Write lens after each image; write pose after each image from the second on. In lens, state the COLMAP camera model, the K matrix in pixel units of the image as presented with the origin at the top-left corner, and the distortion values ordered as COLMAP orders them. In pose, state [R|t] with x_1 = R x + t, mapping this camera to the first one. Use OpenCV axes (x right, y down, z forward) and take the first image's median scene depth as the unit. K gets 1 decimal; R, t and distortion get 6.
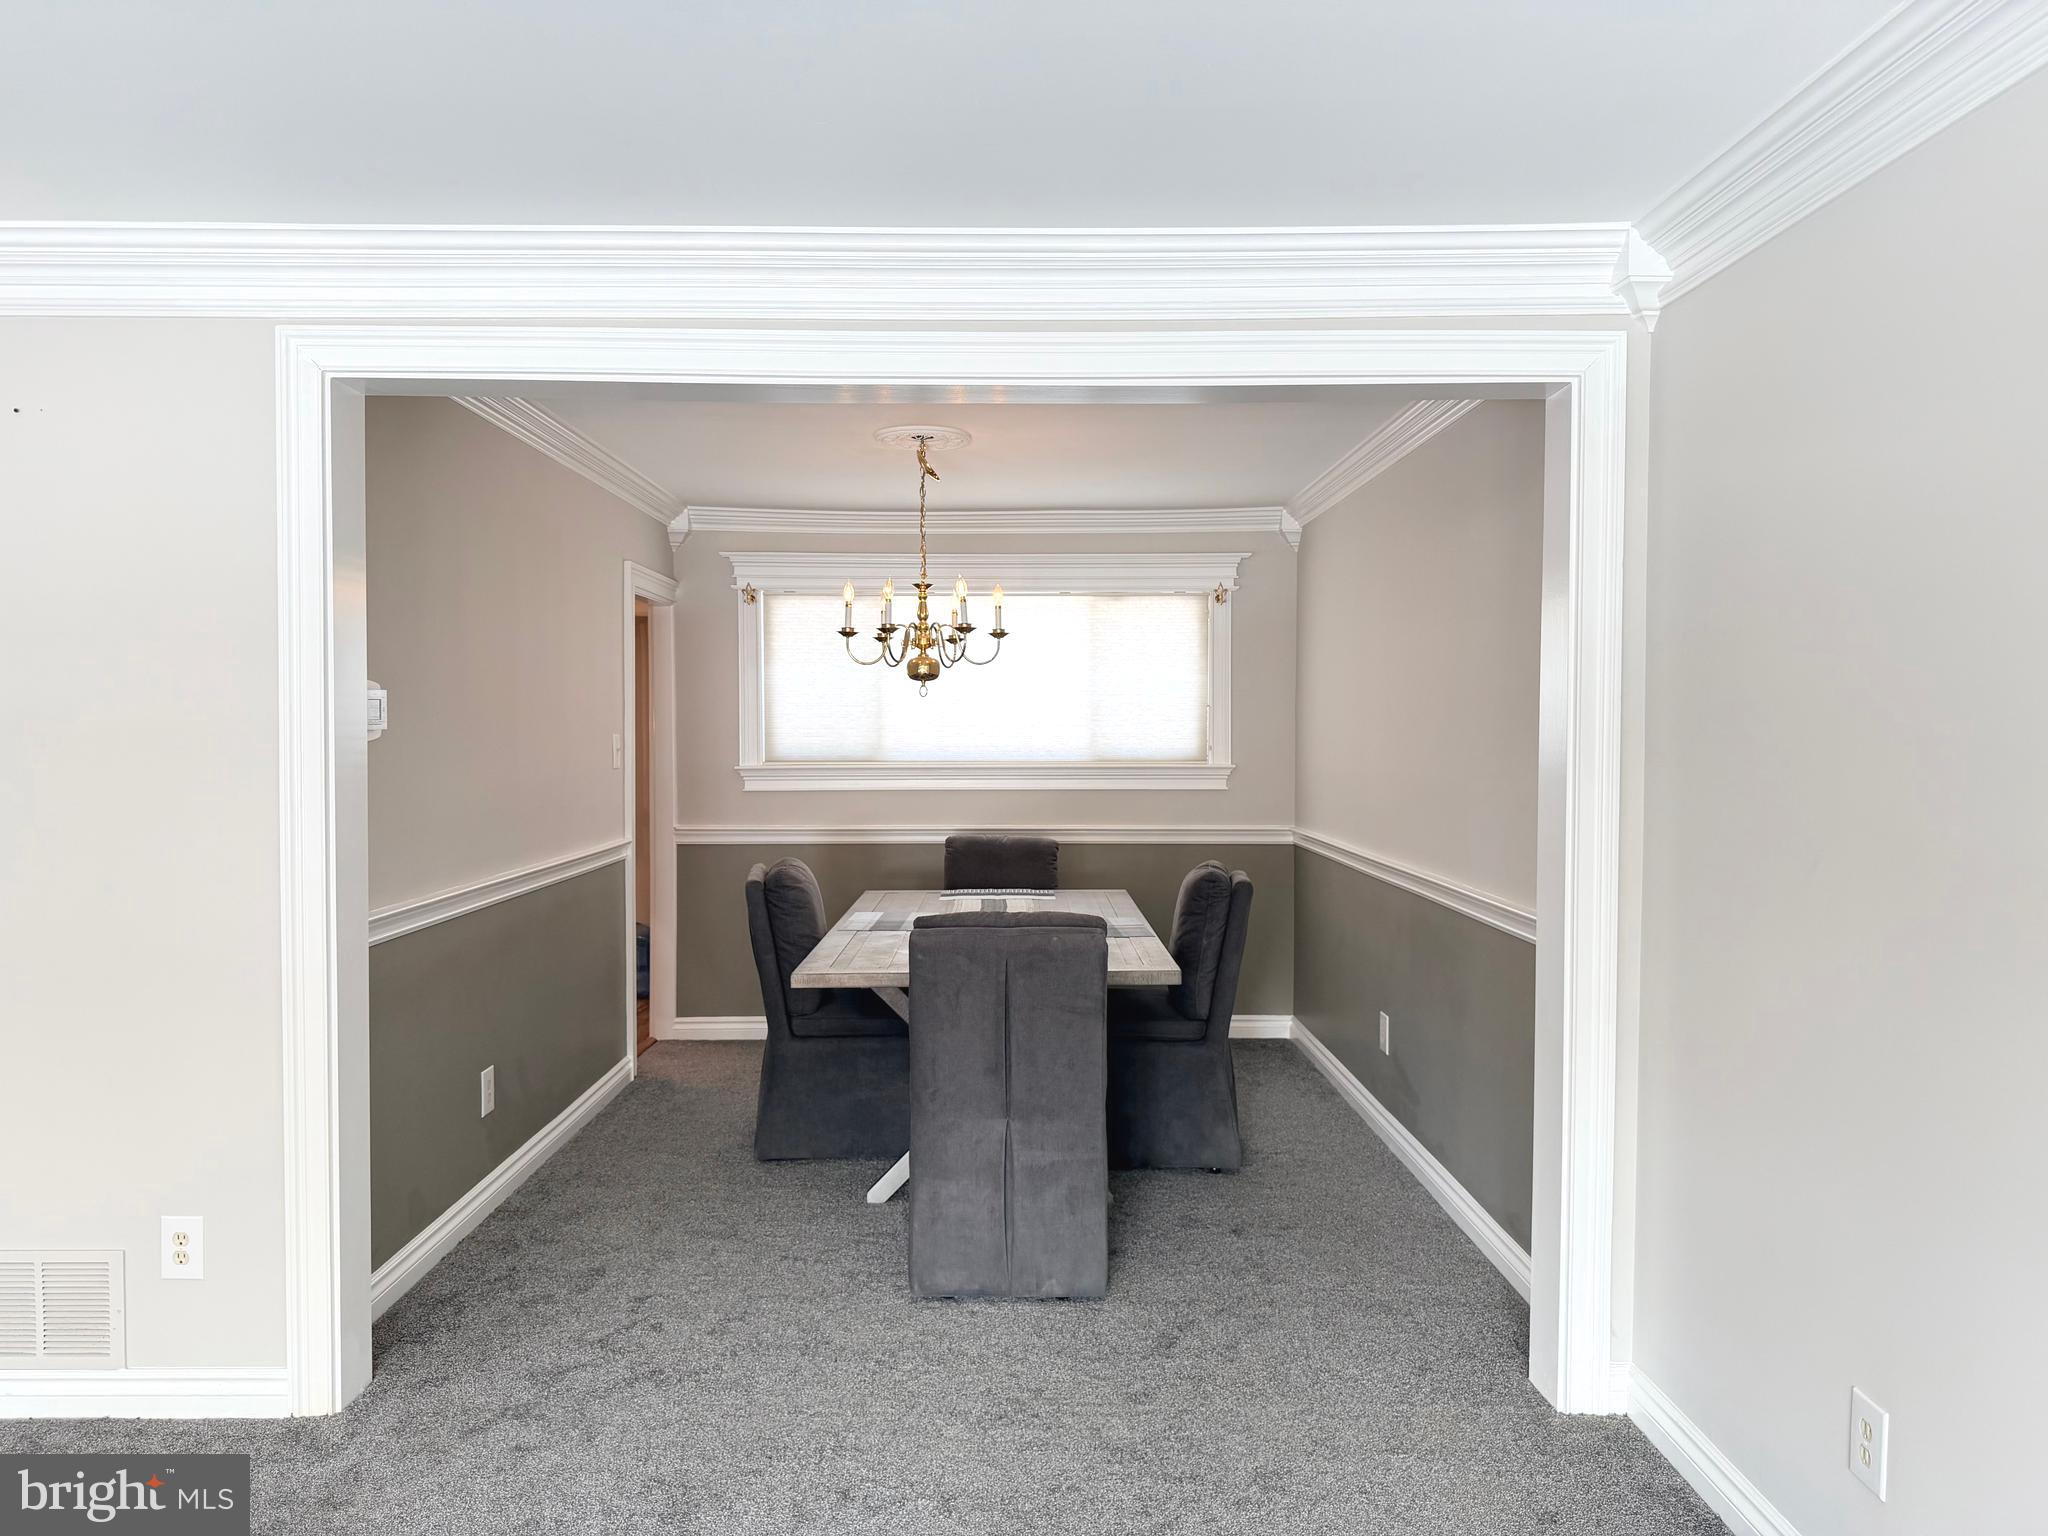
lens RADIAL K [[1435.3, 0, 1024.0], [0, 1435.3, 768.0], [0, 0, 1]] dist [0.134173, -0.208566]
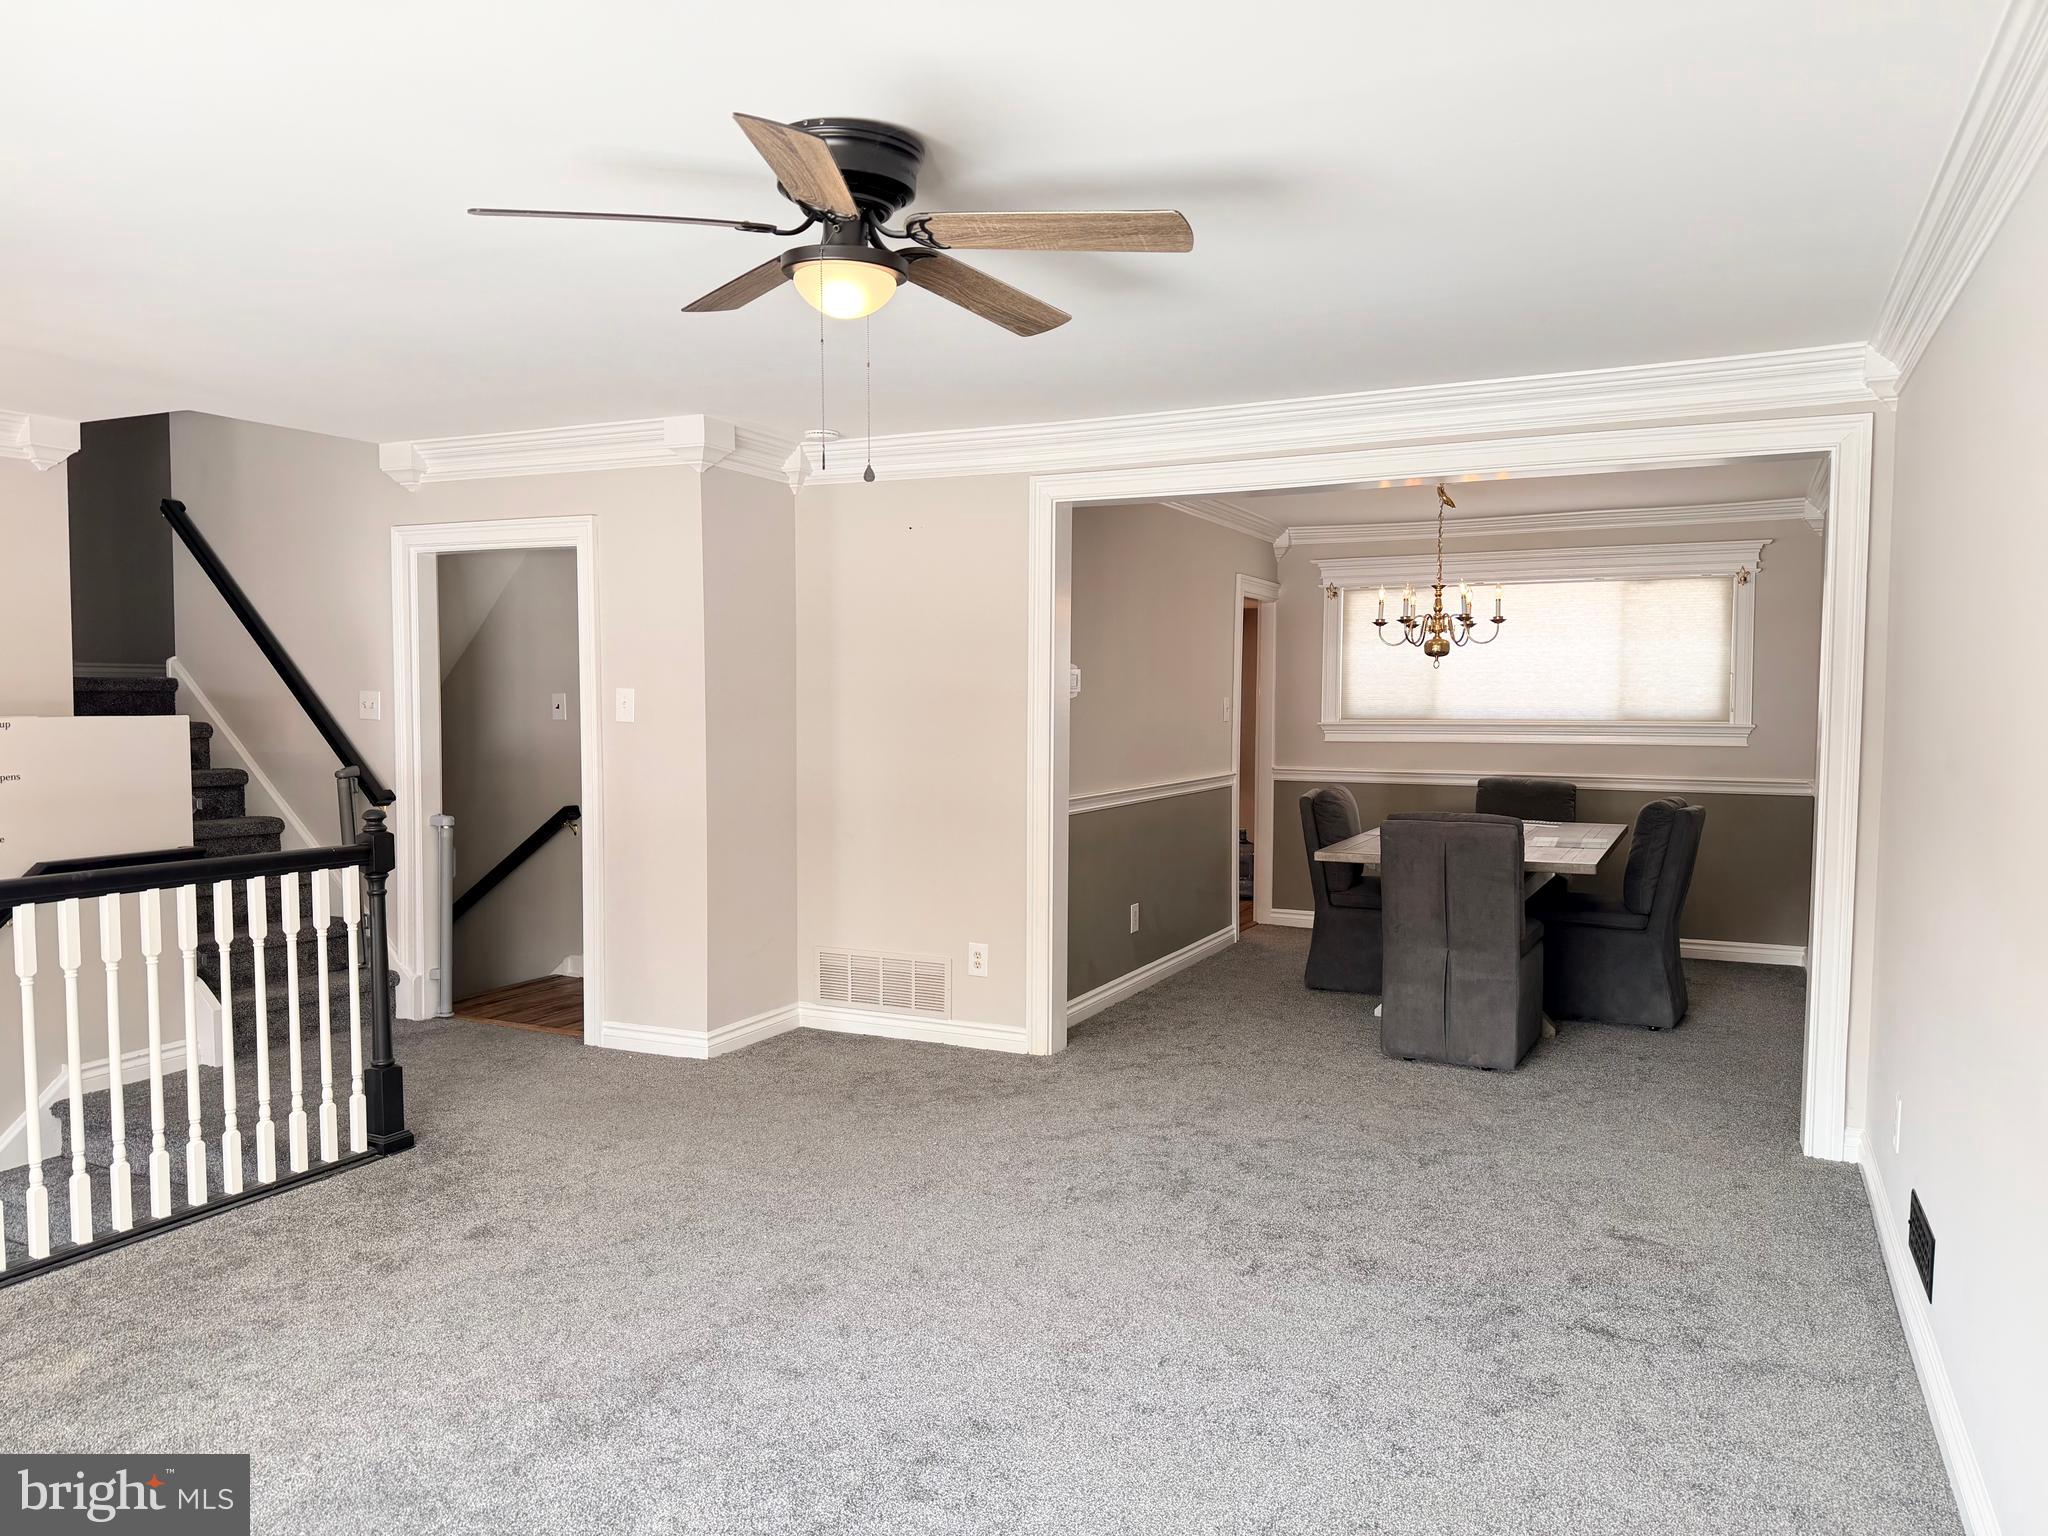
lens RADIAL K [[1435.3, 0, 1024.0], [0, 1435.3, 768.0], [0, 0, 1]] dist [0.134173, -0.208566]
pose [[0.898207, 0.023796, -0.438929, 0.196524], [-0.014971, 0.999610, 0.023557, 0.019356], [0.439318, -0.014588, 0.898213, -0.433429]]
